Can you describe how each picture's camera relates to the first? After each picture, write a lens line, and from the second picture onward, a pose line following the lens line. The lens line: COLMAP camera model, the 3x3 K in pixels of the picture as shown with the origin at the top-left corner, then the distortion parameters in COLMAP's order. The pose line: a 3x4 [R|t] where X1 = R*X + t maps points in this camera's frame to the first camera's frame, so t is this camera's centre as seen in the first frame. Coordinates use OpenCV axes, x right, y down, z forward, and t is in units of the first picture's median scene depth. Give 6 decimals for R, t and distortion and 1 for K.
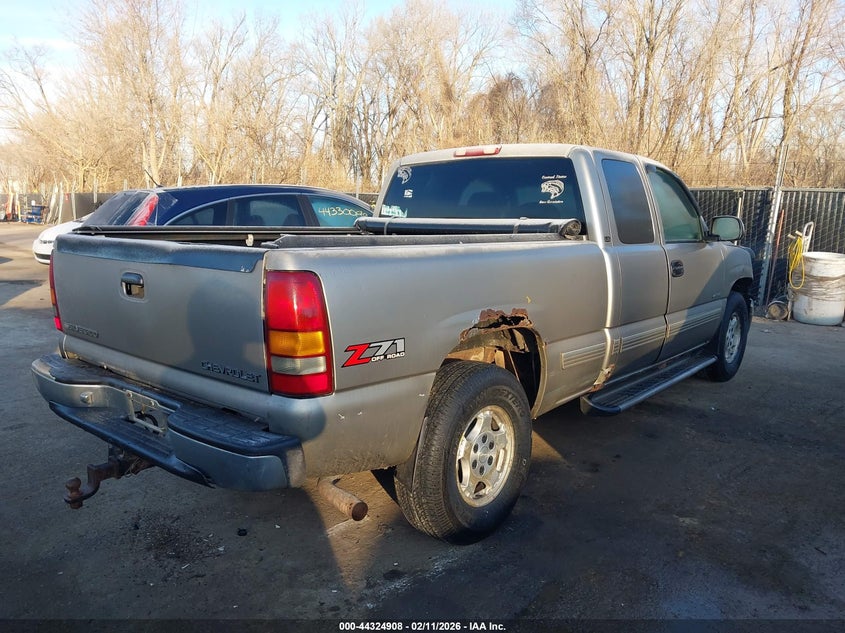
lens RADIAL K [[657.7, 0, 422.5], [0, 657.7, 316.5], [0, 0, 1]] dist [-0.005553, -0.002575]
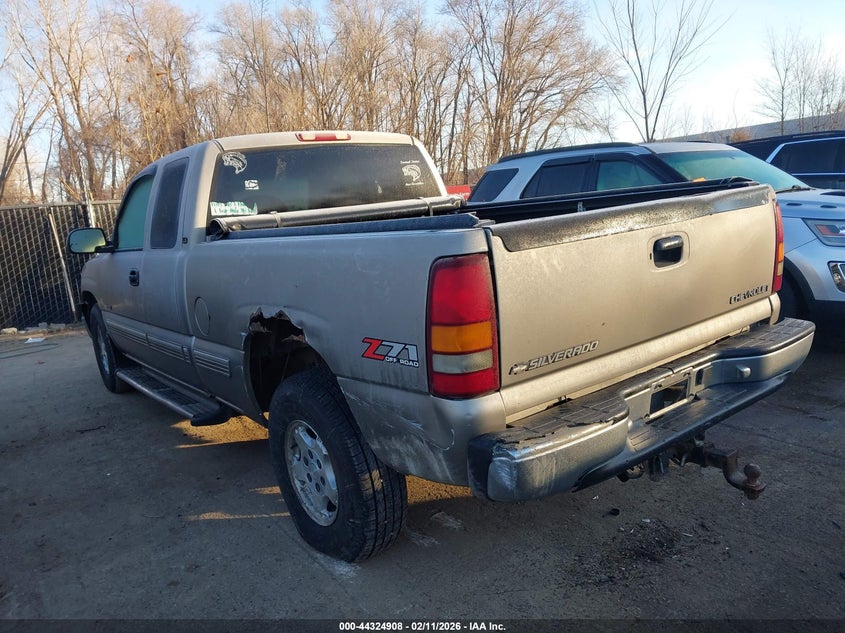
lens RADIAL K [[657.7, 0, 422.5], [0, 657.7, 316.5], [0, 0, 1]] dist [-0.005553, -0.002575]
pose [[0.208617, -0.198044, 0.957736, -0.785543], [0.245884, 0.958448, 0.144632, -0.098458], [-0.946583, 0.205319, 0.248644, 0.640023]]
